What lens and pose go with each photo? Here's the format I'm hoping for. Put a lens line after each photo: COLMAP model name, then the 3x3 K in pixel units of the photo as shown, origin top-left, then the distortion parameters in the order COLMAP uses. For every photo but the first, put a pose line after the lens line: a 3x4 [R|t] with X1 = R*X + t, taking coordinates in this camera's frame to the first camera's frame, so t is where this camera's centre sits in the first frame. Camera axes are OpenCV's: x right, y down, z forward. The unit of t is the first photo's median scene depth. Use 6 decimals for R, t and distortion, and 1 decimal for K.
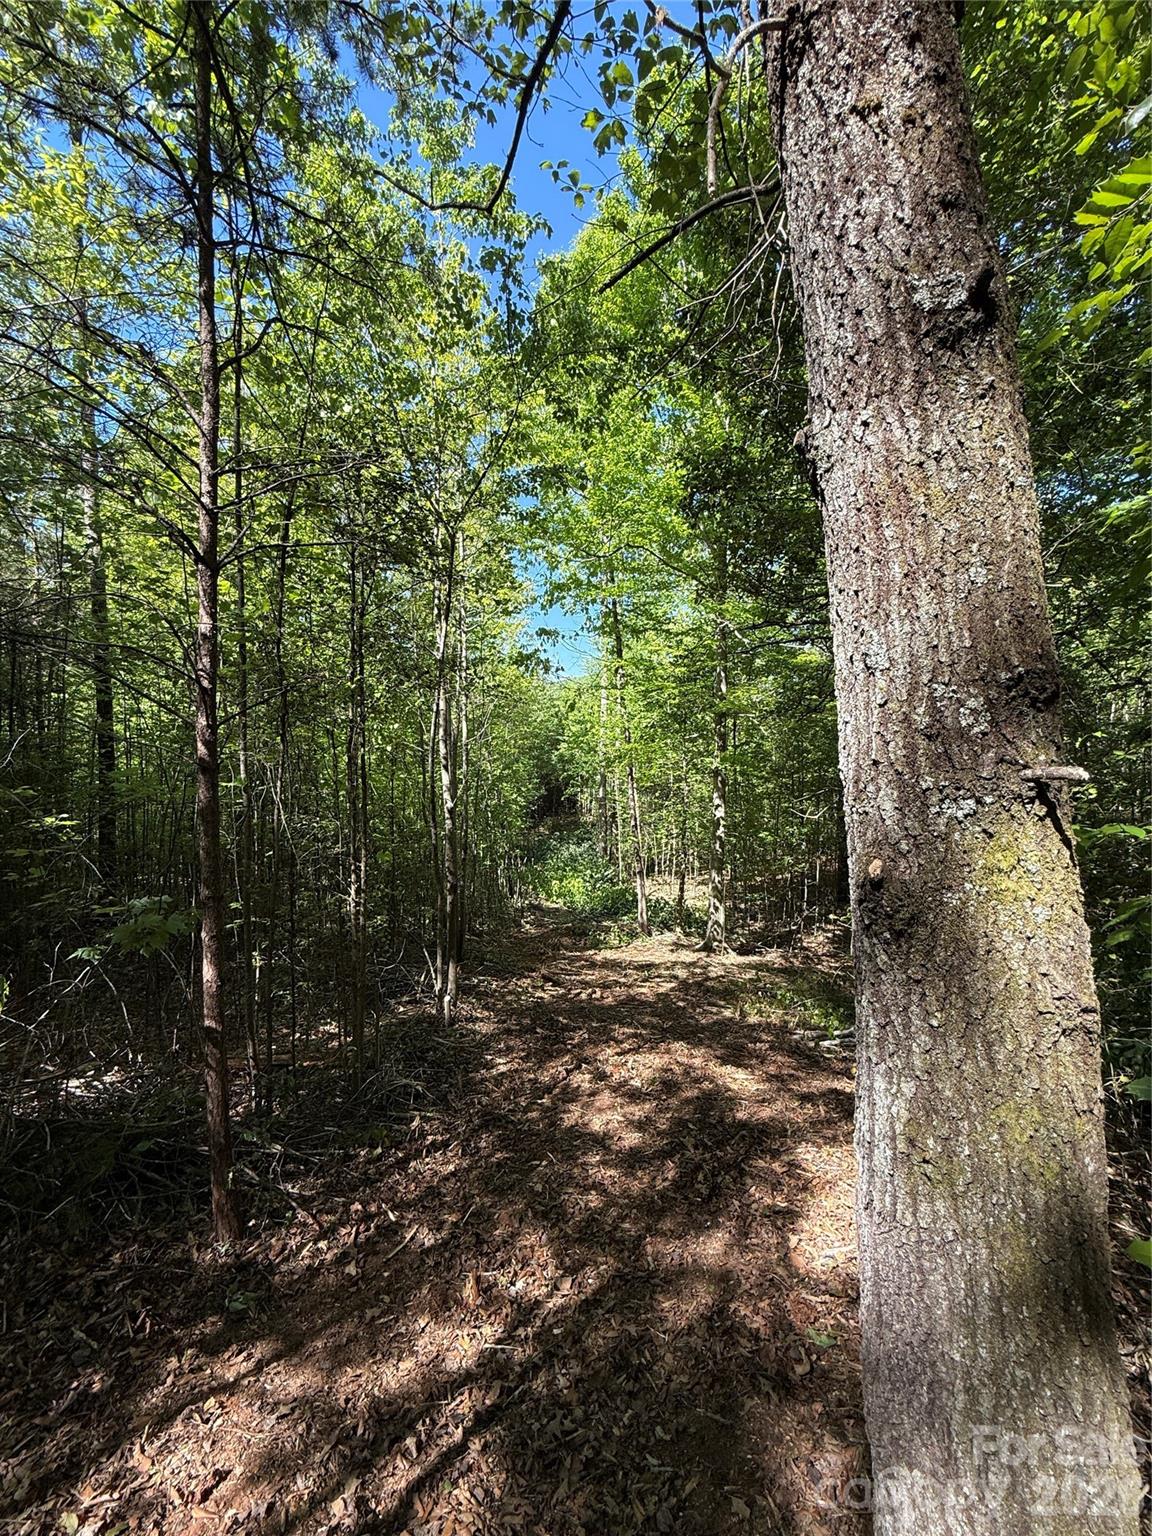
lens RADIAL K [[616.8, 0, 570.4], [0, 616.8, 755.9], [0, 0, 1]] dist [0.000673, -0.001422]
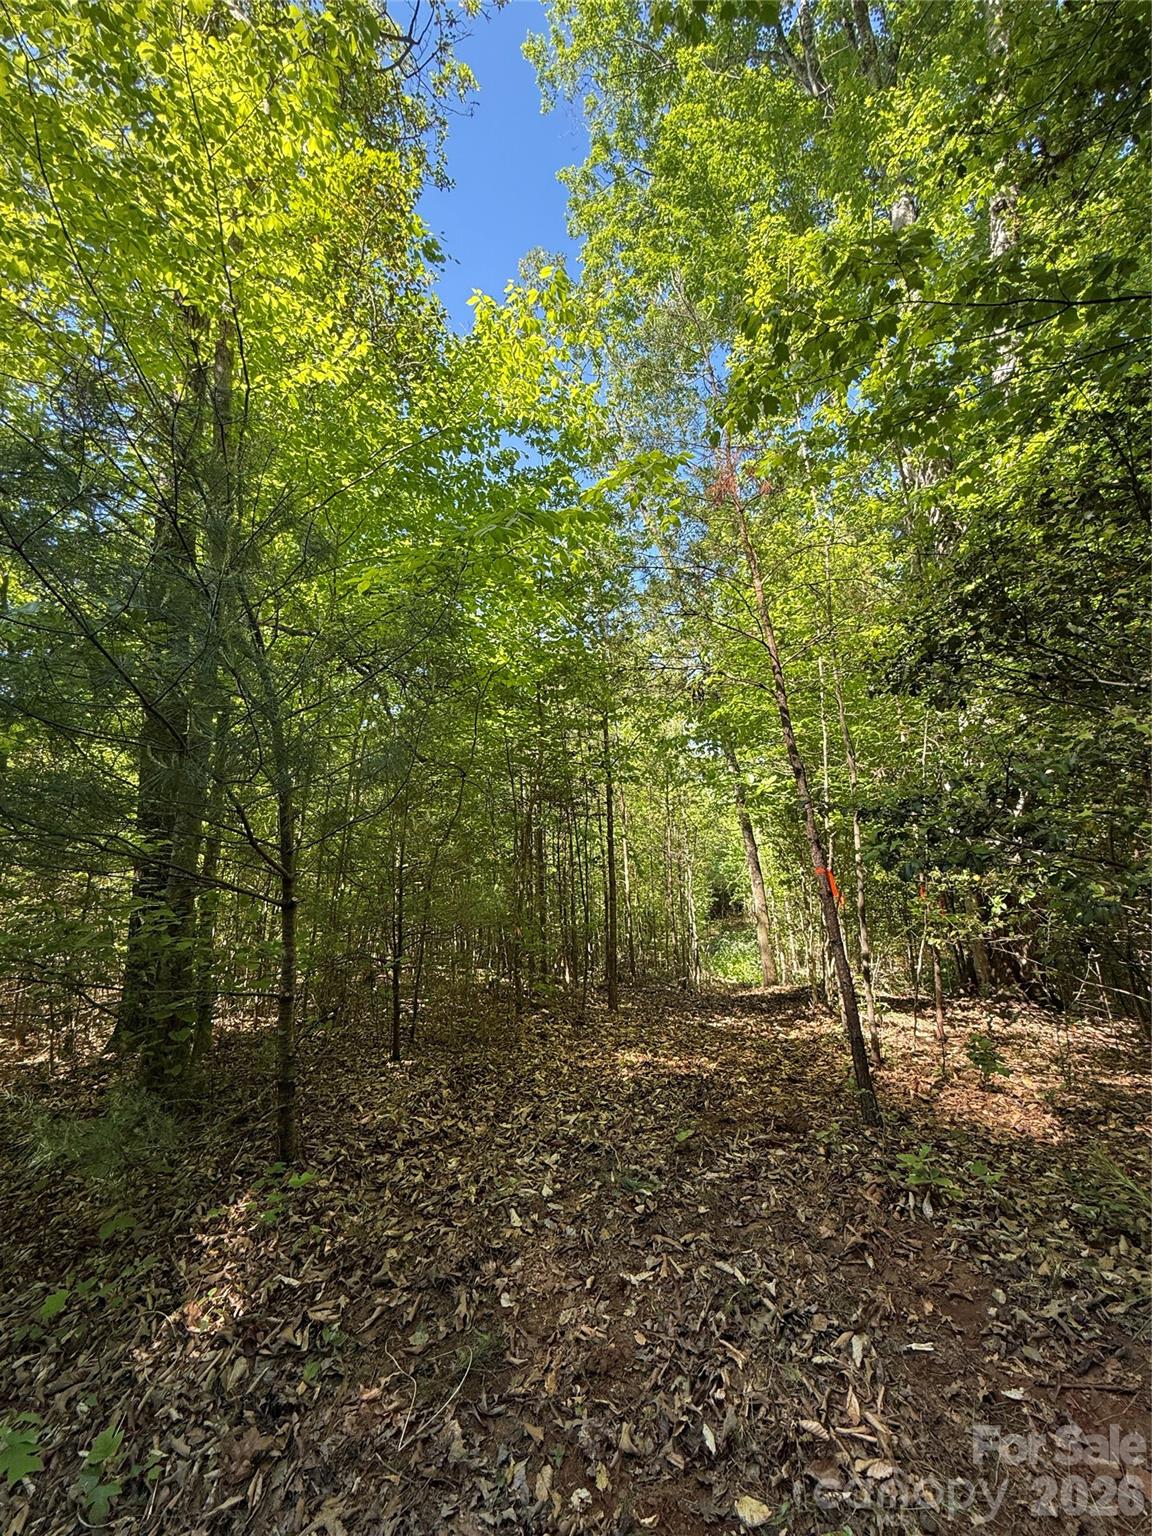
lens RADIAL K [[616.8, 0, 577.3], [0, 616.8, 765.5], [0, 0, 1]] dist [0.000673, -0.001422]
pose [[0.969547, -0.055286, -0.238585, -0.004137], [0.019896, 0.988747, -0.148267, -0.255663], [0.244097, 0.139005, 0.959737, -2.859211]]
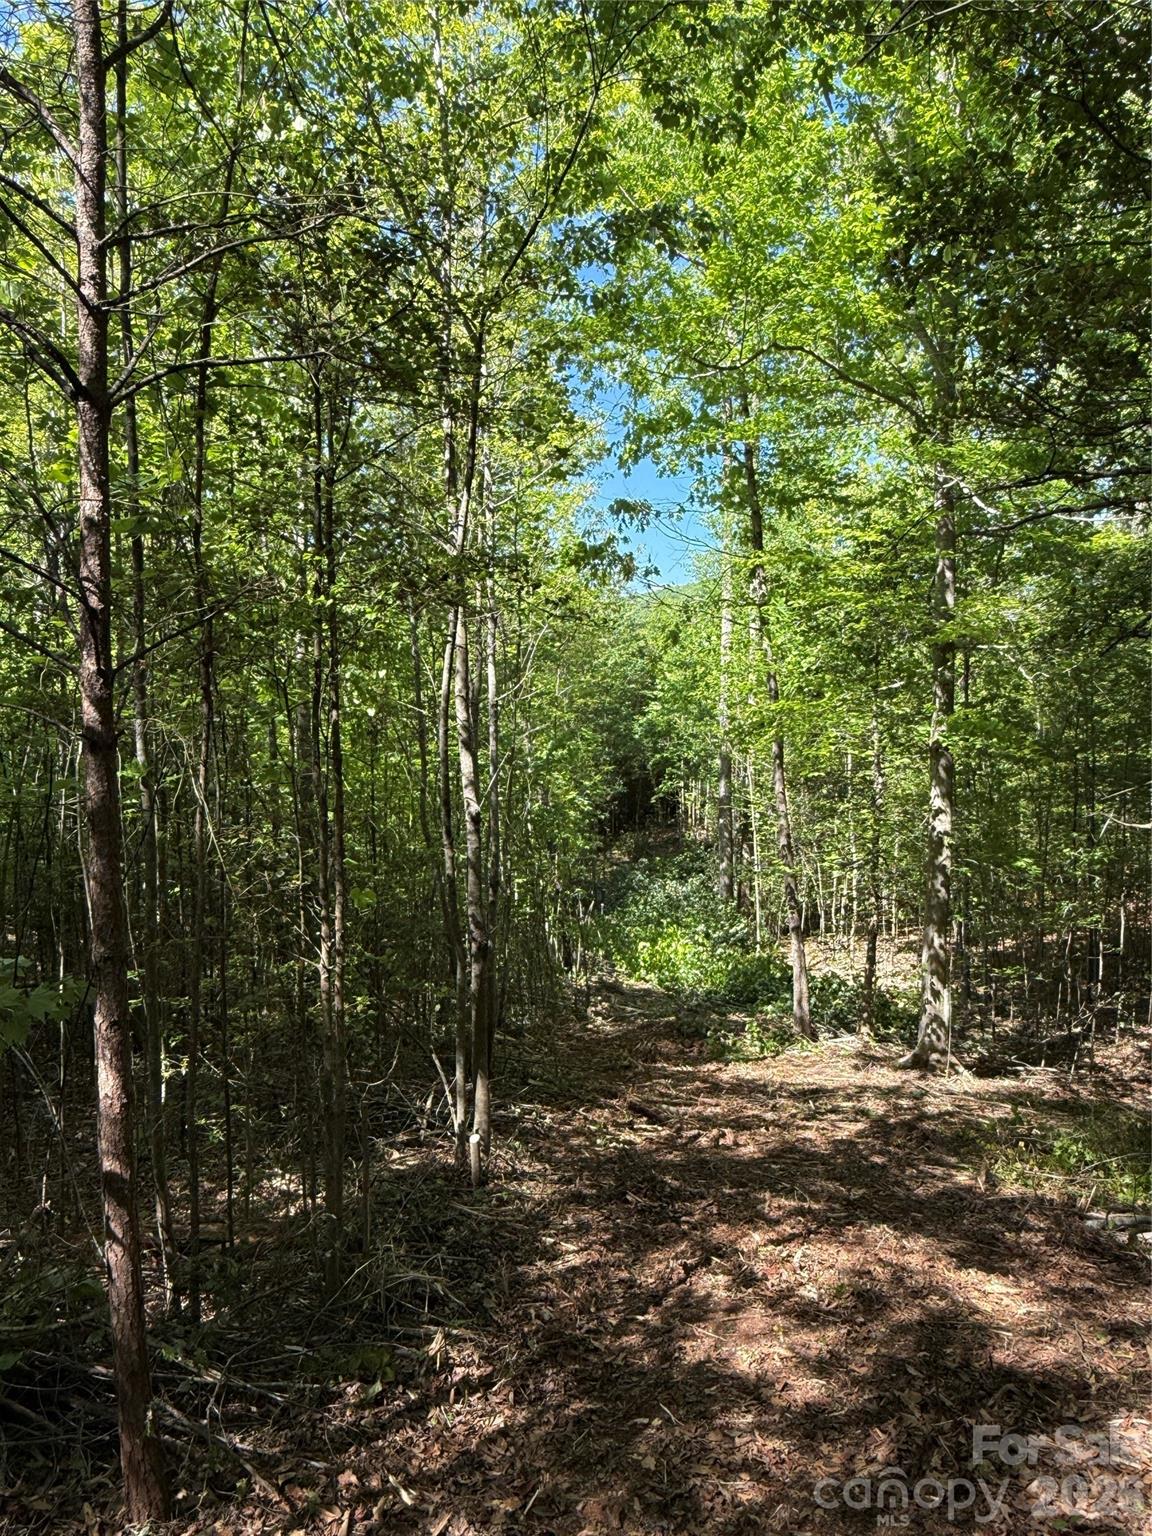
lens RADIAL K [[1076.8, 0, 566.1], [0, 1076.8, 752.8], [0, 0, 1]] dist [0.003955, -0.007815]
pose [[0.995860, -0.006361, -0.090674, -0.024364], [0.008650, 0.999653, 0.024874, 0.003882], [0.090484, -0.025555, 0.995570, 0.000247]]
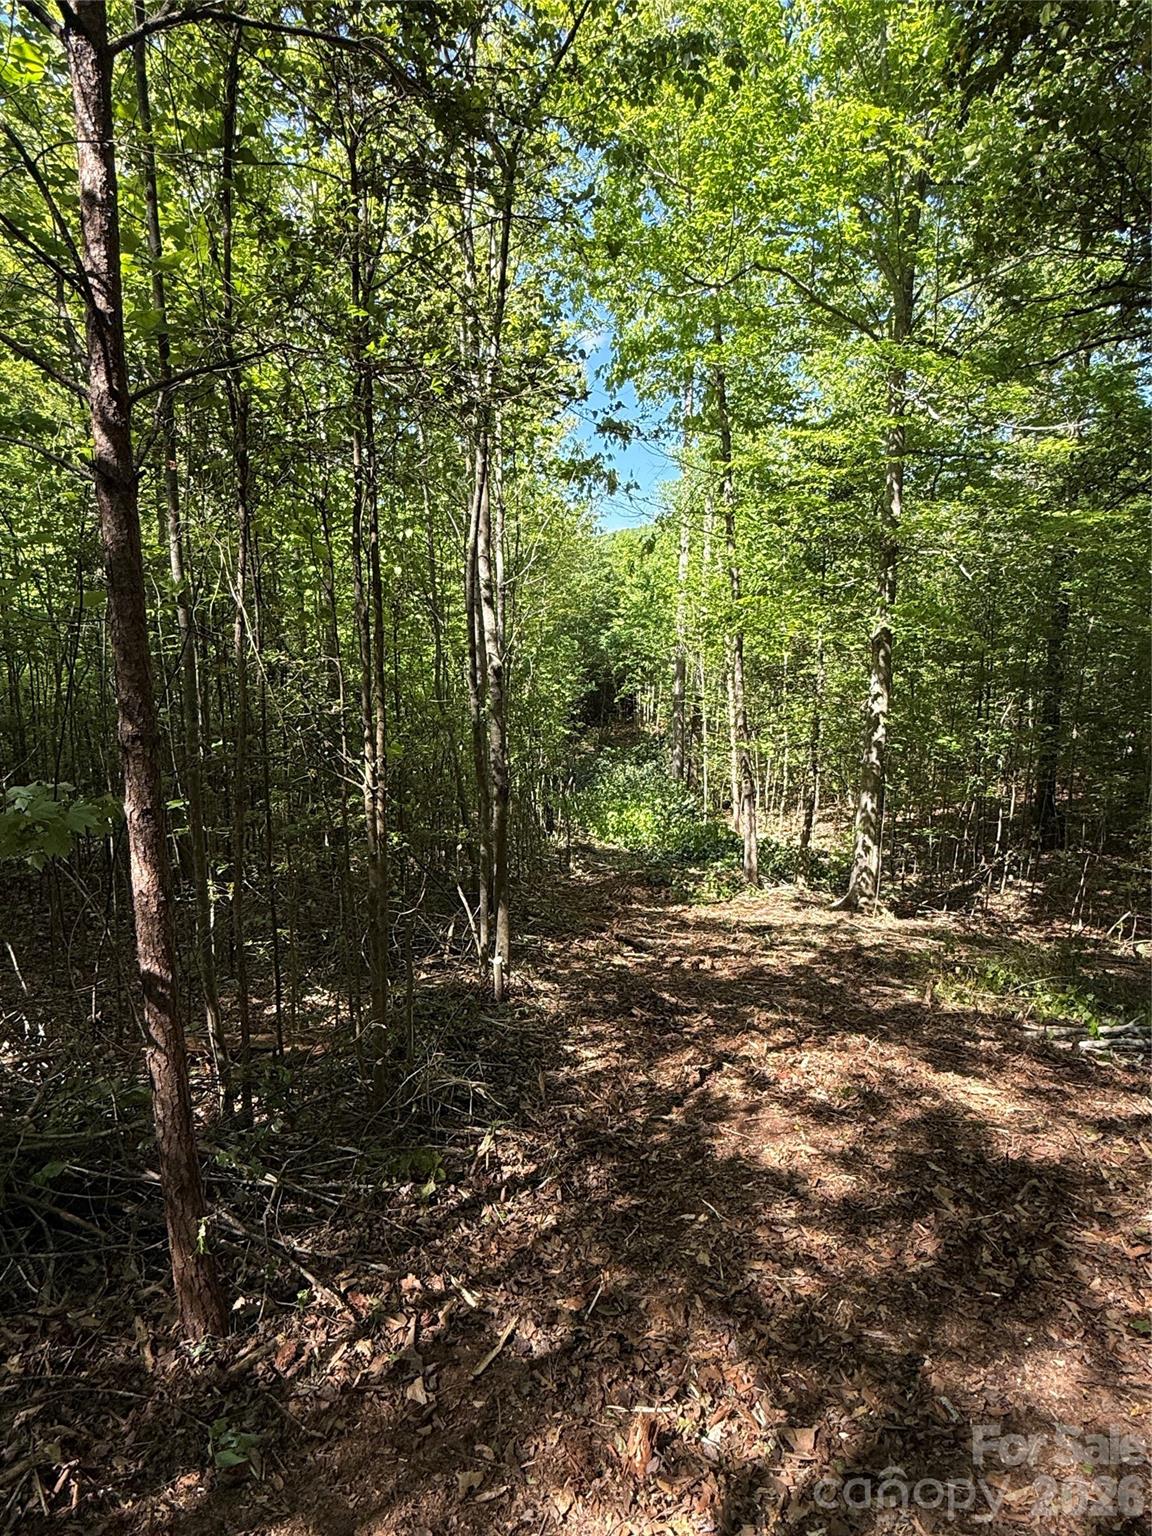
lens RADIAL K [[873.4, 0, 561.9], [0, 873.4, 760.9], [0, 0, 1]] dist [-0.000790, -0.000239]
pose [[0.997888, 0.011192, -0.063984, -0.101091], [-0.002643, 0.991225, 0.132156, 0.085674], [0.064902, -0.131708, 0.989162, 0.165776]]
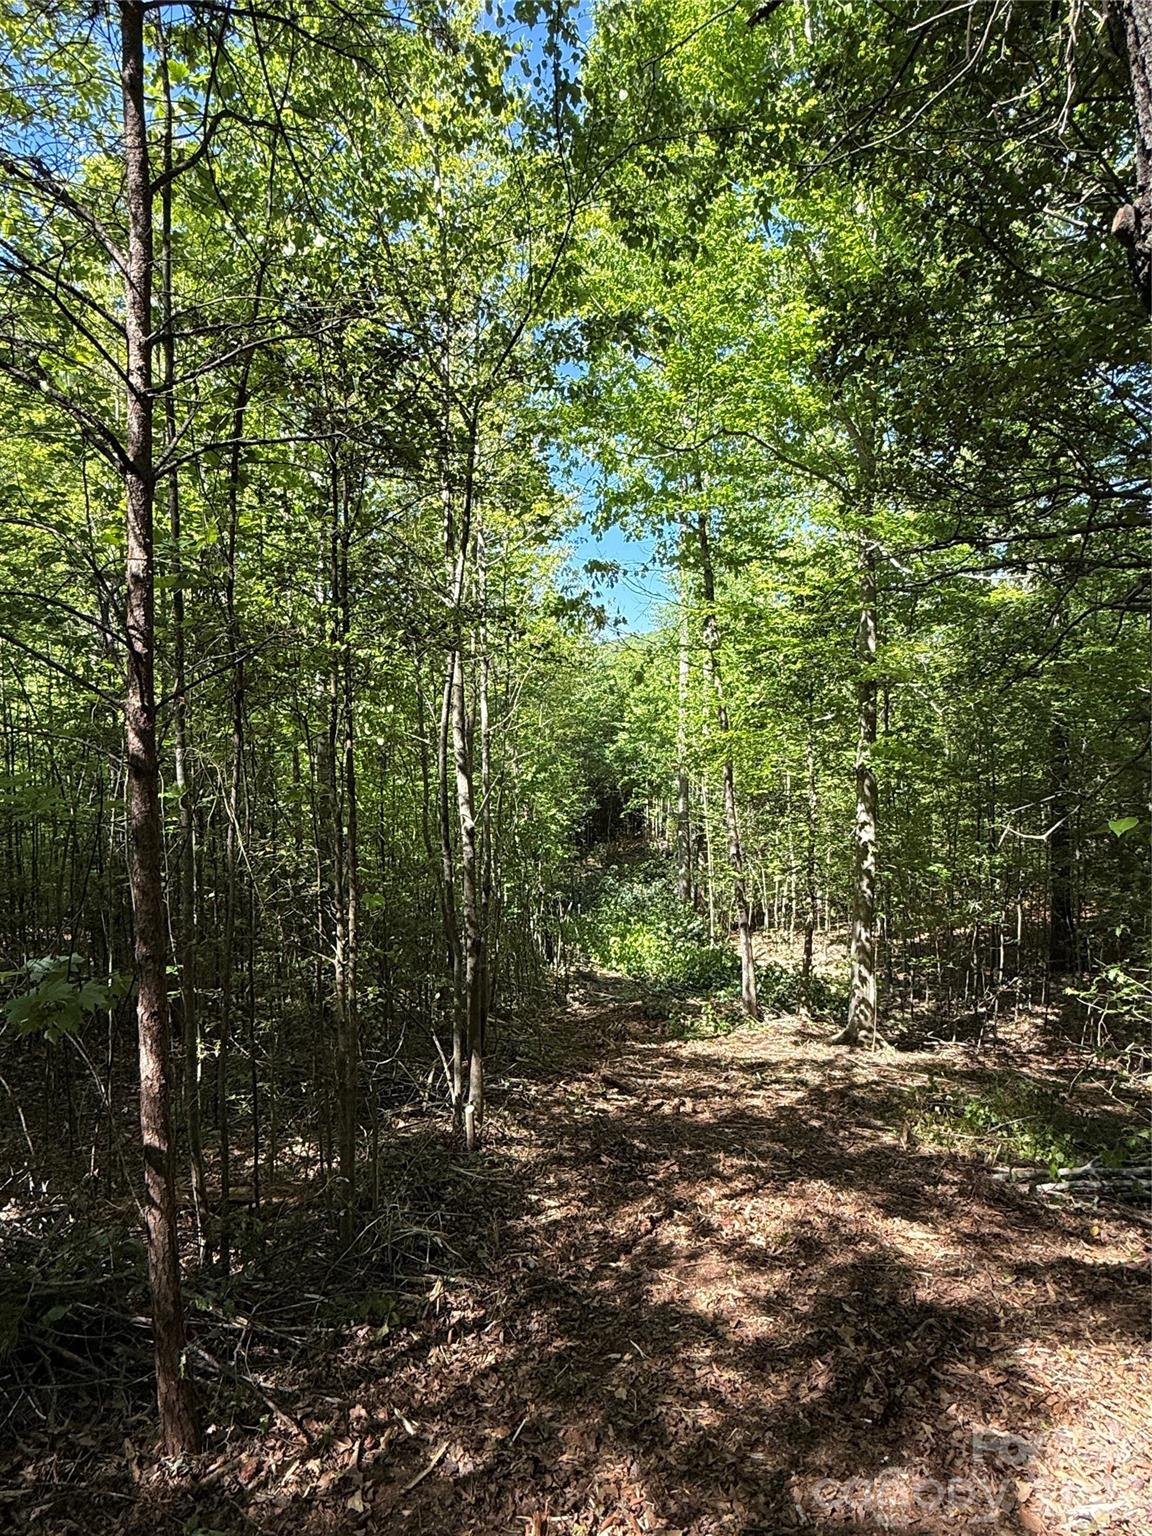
lens RADIAL K [[917.8, 0, 566.7], [0, 917.8, 756.8], [0, 0, 1]] dist [0.000361, -0.001638]
pose [[0.997502, -0.010462, -0.069861, -0.024951], [0.010844, 0.999928, 0.005078, 0.002983], [0.069803, -0.005823, 0.997544, 0.005526]]
